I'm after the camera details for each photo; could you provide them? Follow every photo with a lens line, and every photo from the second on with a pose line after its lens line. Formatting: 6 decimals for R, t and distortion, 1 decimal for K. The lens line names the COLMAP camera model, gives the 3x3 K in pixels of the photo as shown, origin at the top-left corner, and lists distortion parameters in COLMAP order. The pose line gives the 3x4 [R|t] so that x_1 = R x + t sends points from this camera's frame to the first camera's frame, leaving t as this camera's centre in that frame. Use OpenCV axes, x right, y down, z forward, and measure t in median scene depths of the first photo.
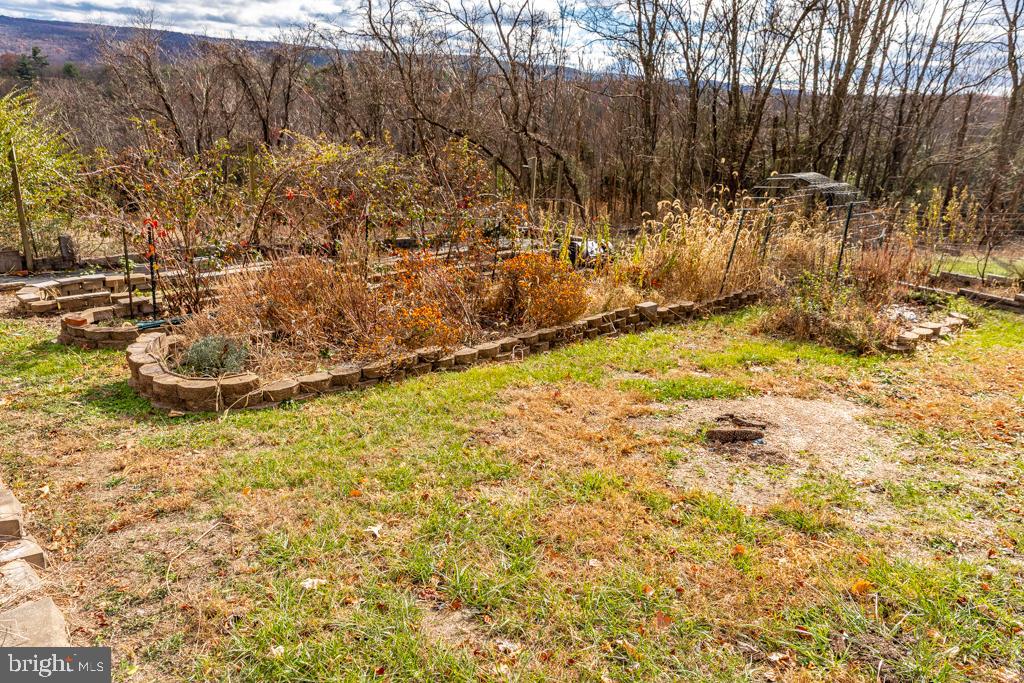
lens RADIAL K [[676.1, 0, 511.7], [0, 676.1, 332.3], [0, 0, 1]] dist [0.015502, -0.004773]
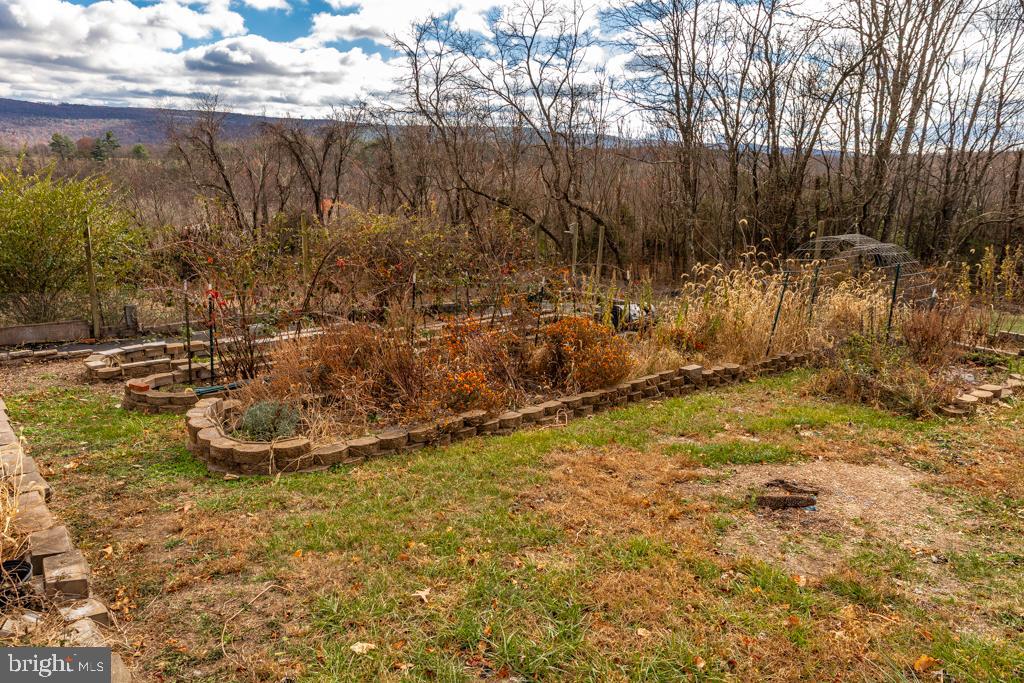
lens RADIAL K [[679.6, 0, 510.8], [0, 679.6, 336.3], [0, 0, 1]] dist [0.013905, -0.001295]
pose [[0.997945, -0.009104, -0.063426, -0.001499], [0.003660, 0.996338, -0.085420, -0.002266], [0.063971, 0.085012, 0.994324, -0.017775]]
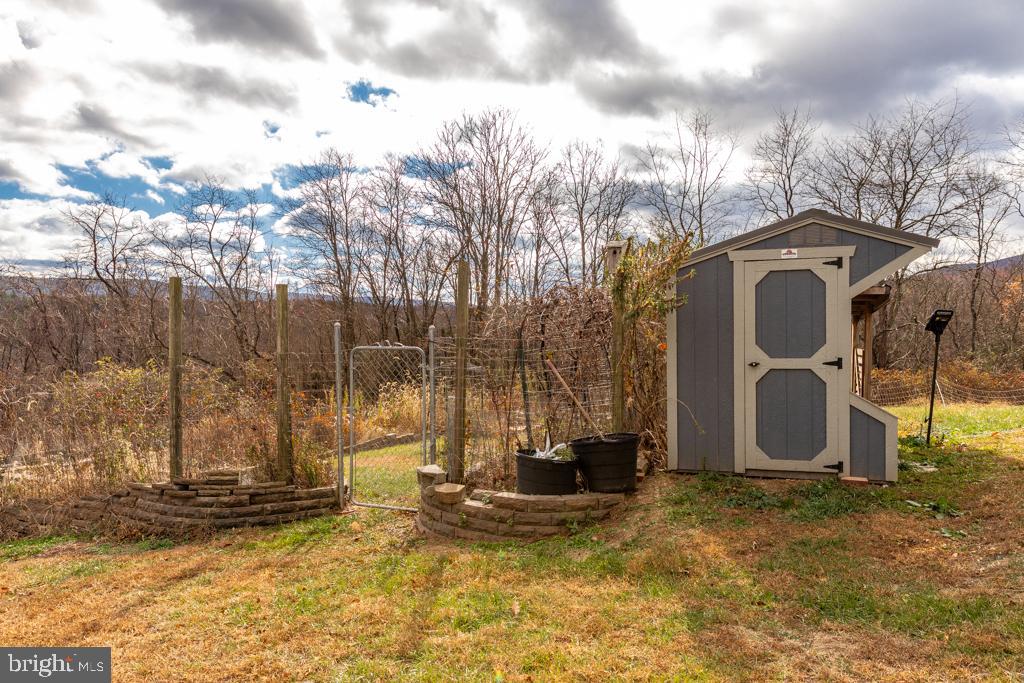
lens RADIAL K [[679.6, 0, 510.8], [0, 679.6, 336.3], [0, 0, 1]] dist [0.013905, -0.001295]
pose [[0.898539, -0.056542, 0.435236, -0.162617], [0.180747, 0.951341, -0.249561, 0.120796], [-0.399947, 0.302908, 0.865037, -0.453629]]
